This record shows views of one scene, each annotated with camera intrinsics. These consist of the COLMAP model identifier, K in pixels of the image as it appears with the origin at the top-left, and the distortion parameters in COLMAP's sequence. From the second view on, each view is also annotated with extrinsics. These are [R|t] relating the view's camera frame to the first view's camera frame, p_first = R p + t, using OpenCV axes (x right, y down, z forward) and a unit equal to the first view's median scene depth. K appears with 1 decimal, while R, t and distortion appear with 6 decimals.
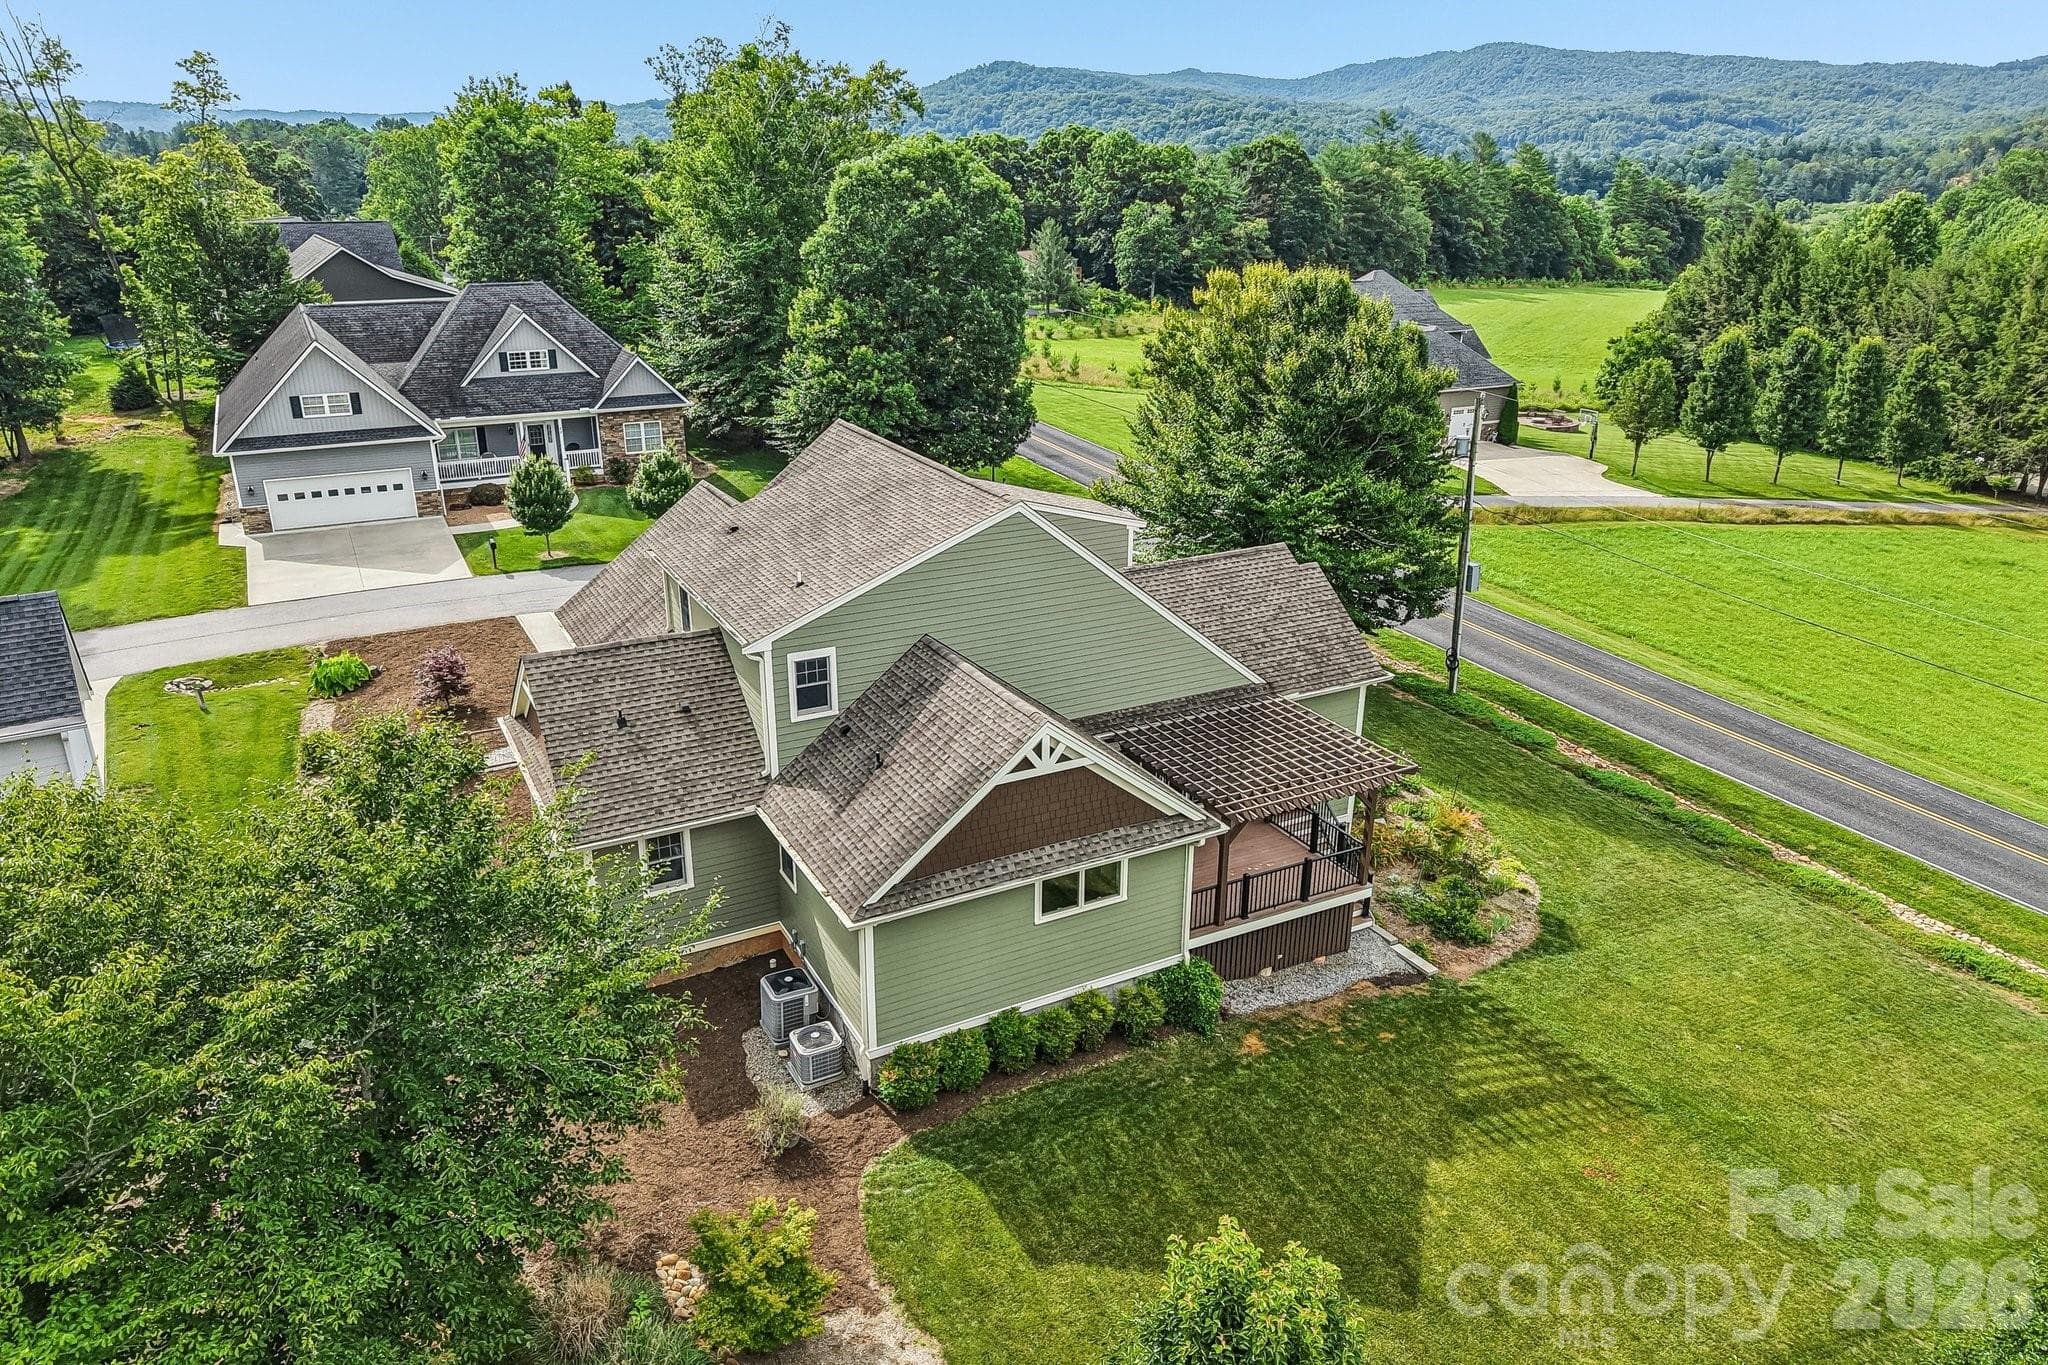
lens RADIAL K [[1375.1, 0, 1027.7], [0, 1375.1, 668.0], [0, 0, 1]] dist [0.030161, -0.032826]
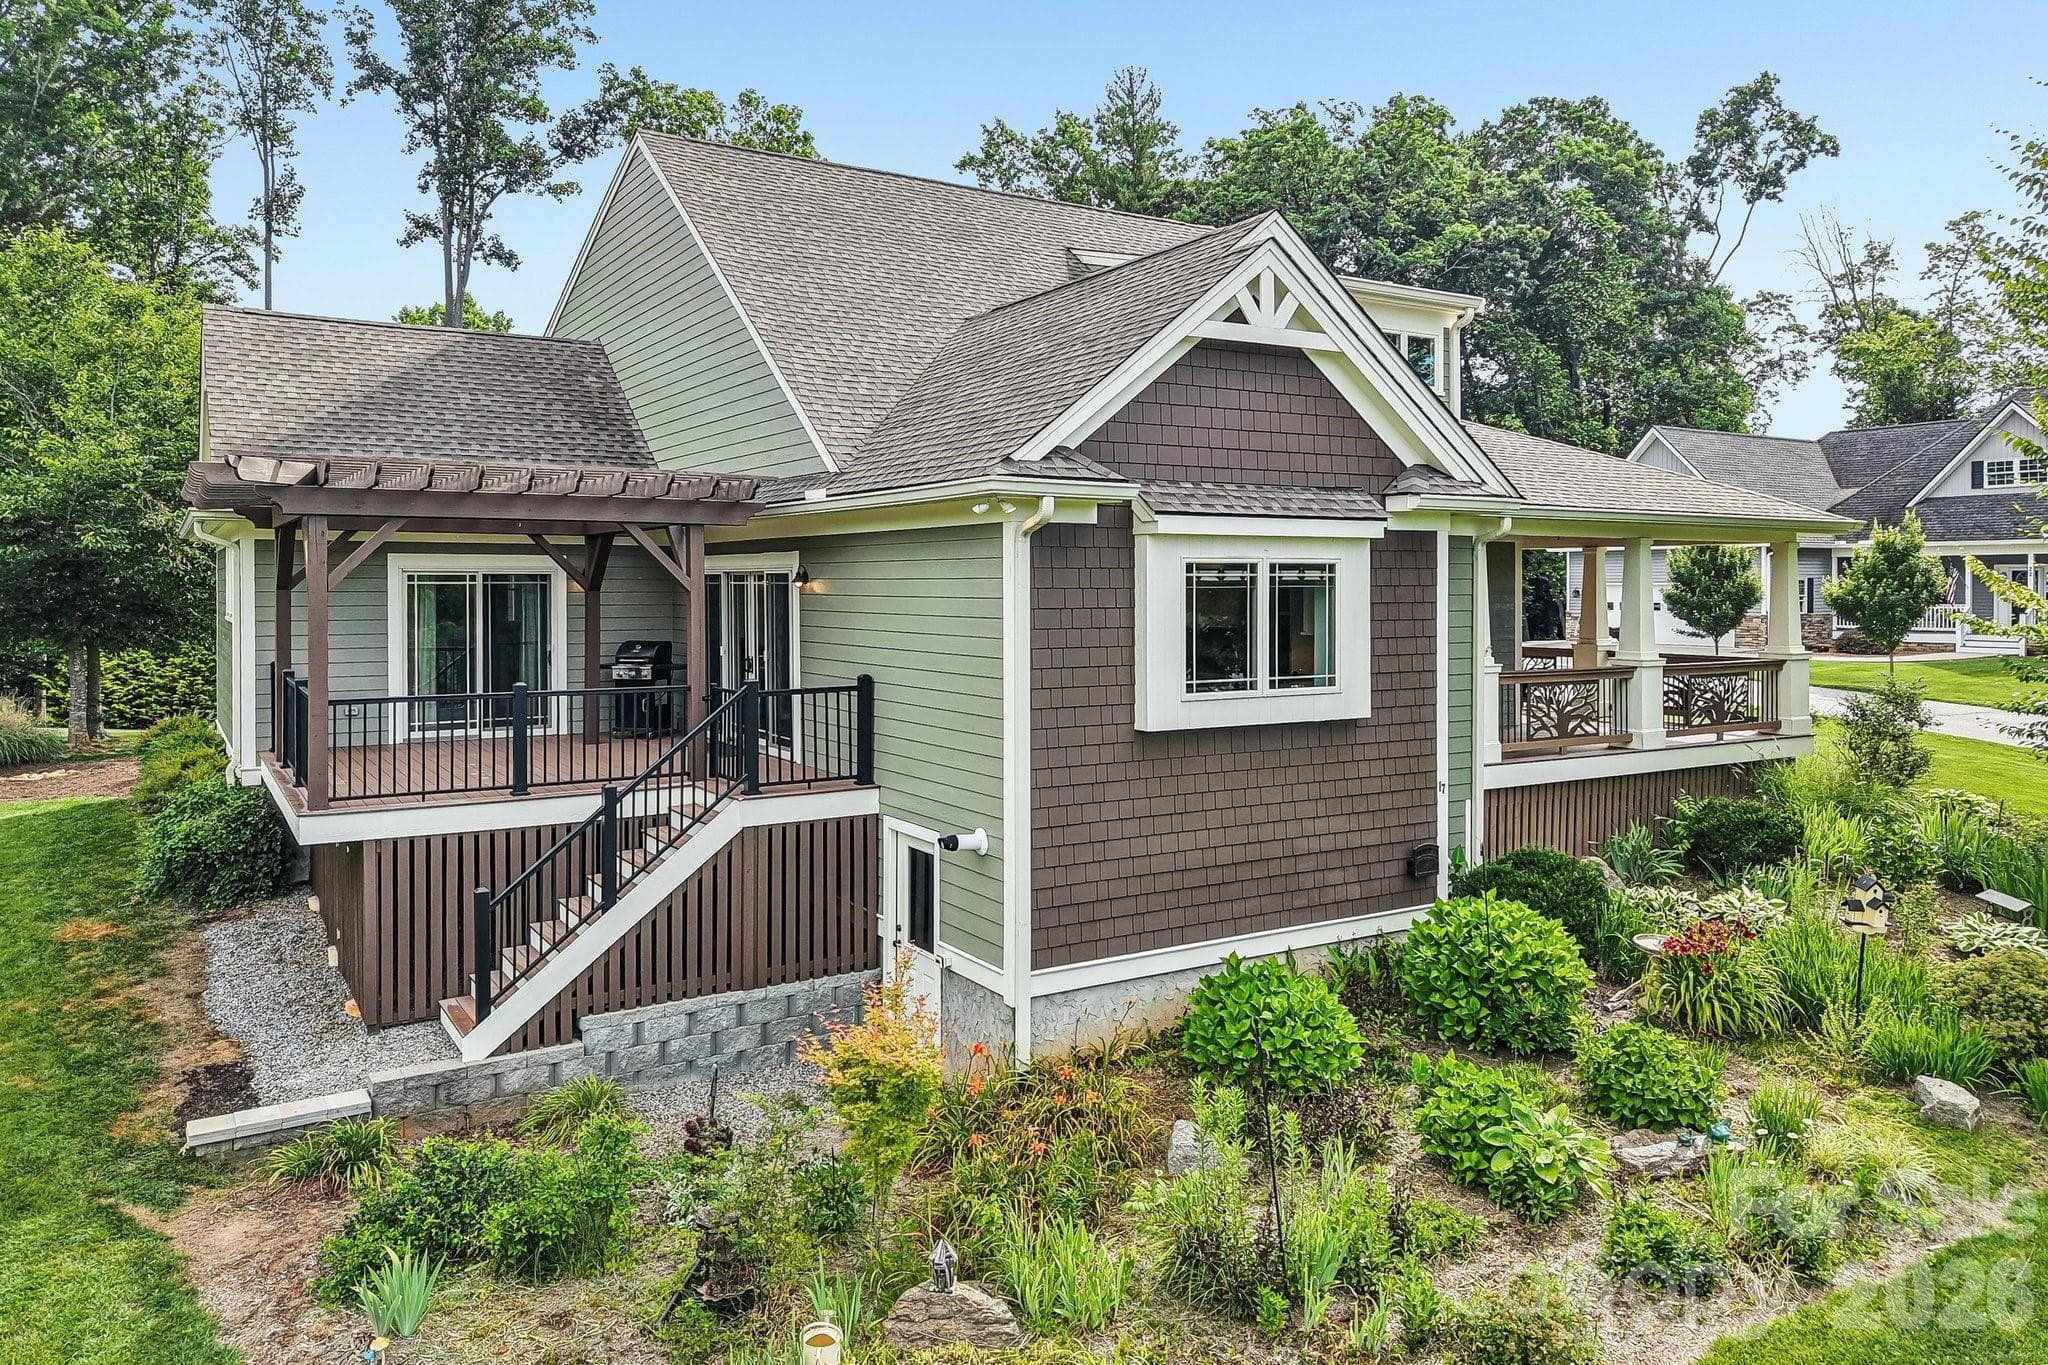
lens RADIAL K [[1375.1, 0, 1035.2], [0, 1375.1, 609.6], [0, 0, 1]] dist [0.030161, -0.032826]
pose [[0.060384, 0.005088, -0.998162, 0.287229], [-0.345123, 0.938419, -0.016095, 0.018356], [0.936613, 0.345461, 0.058421, 0.525873]]
